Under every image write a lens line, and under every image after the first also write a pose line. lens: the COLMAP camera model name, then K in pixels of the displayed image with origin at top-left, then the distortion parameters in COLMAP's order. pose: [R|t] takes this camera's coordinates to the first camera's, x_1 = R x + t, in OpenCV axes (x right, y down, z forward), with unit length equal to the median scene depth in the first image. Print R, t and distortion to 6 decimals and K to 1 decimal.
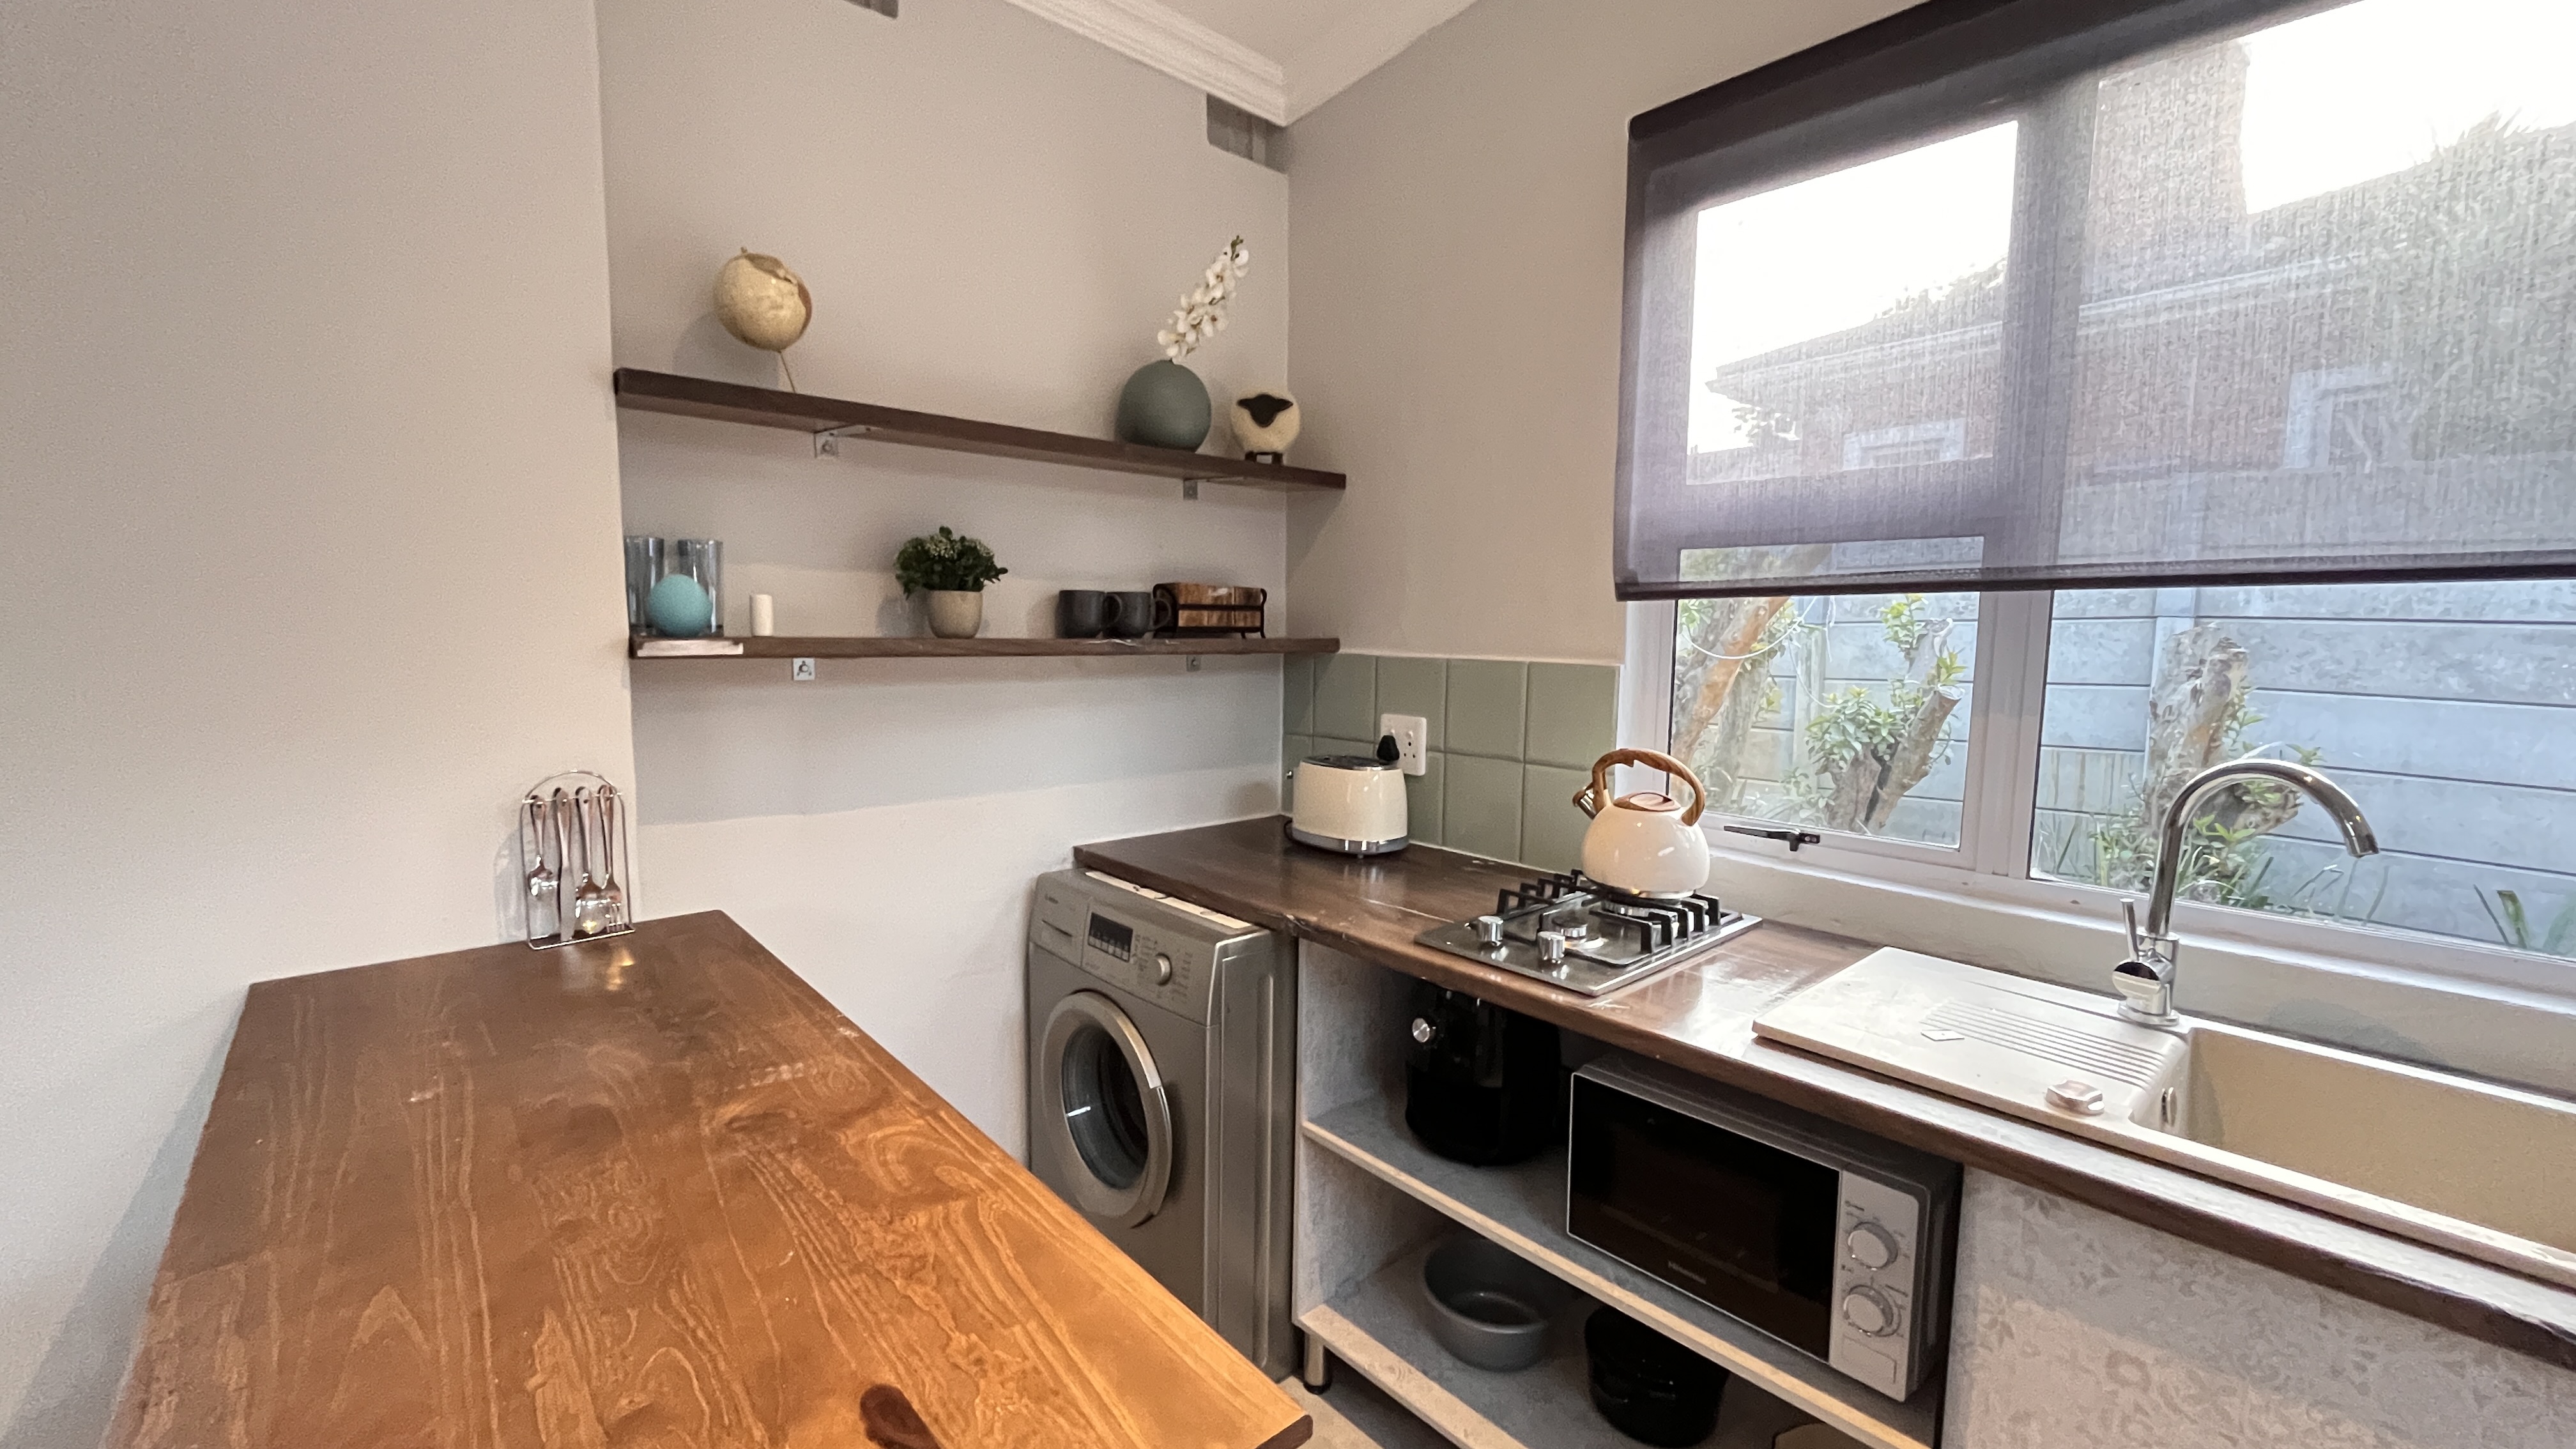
lens RADIAL K [[1050.9, 0, 1283.2], [0, 1050.9, 728.4], [0, 0, 1]] dist [-0.002395, 0.000758]
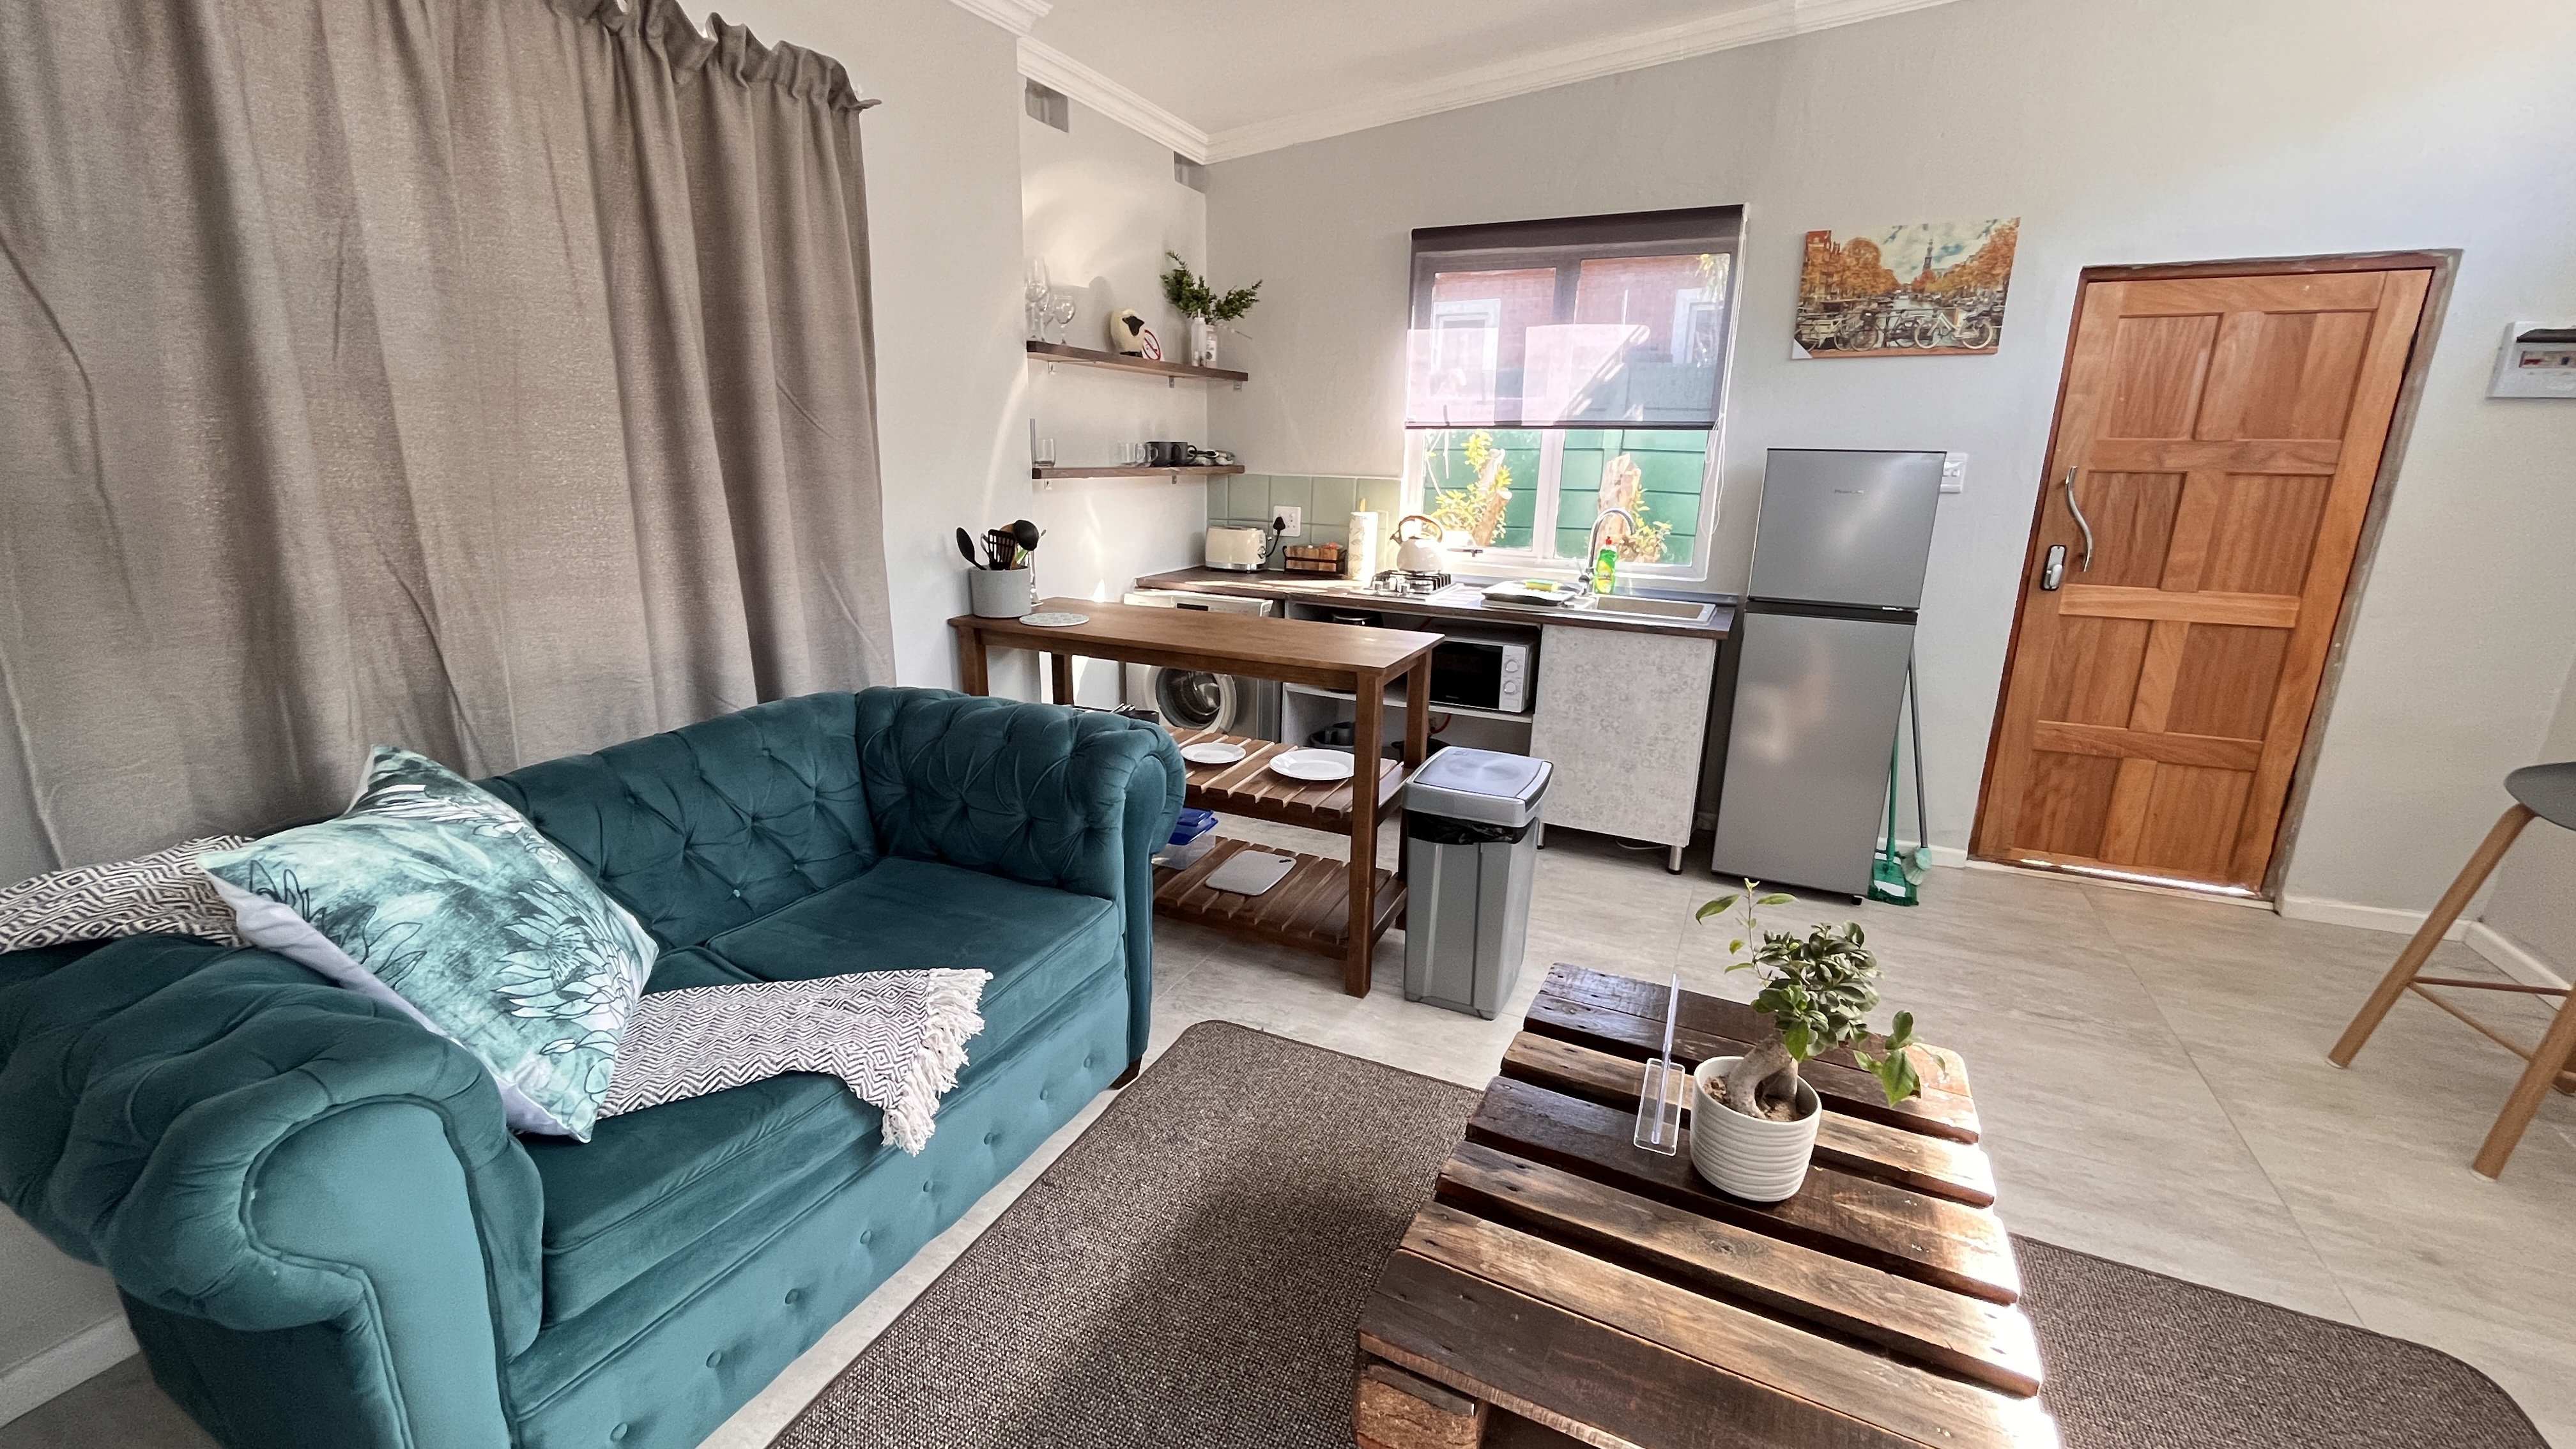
lens RADIAL K [[1050.9, 0, 1297.9], [0, 1050.9, 730.4], [0, 0, 1]] dist [-0.002395, 0.000758]
pose [[0.917519, -0.095229, 0.386122, -0.863014], [0.027538, 0.983790, 0.177195, 0.067951], [-0.396737, -0.151947, 0.905269, -1.107691]]
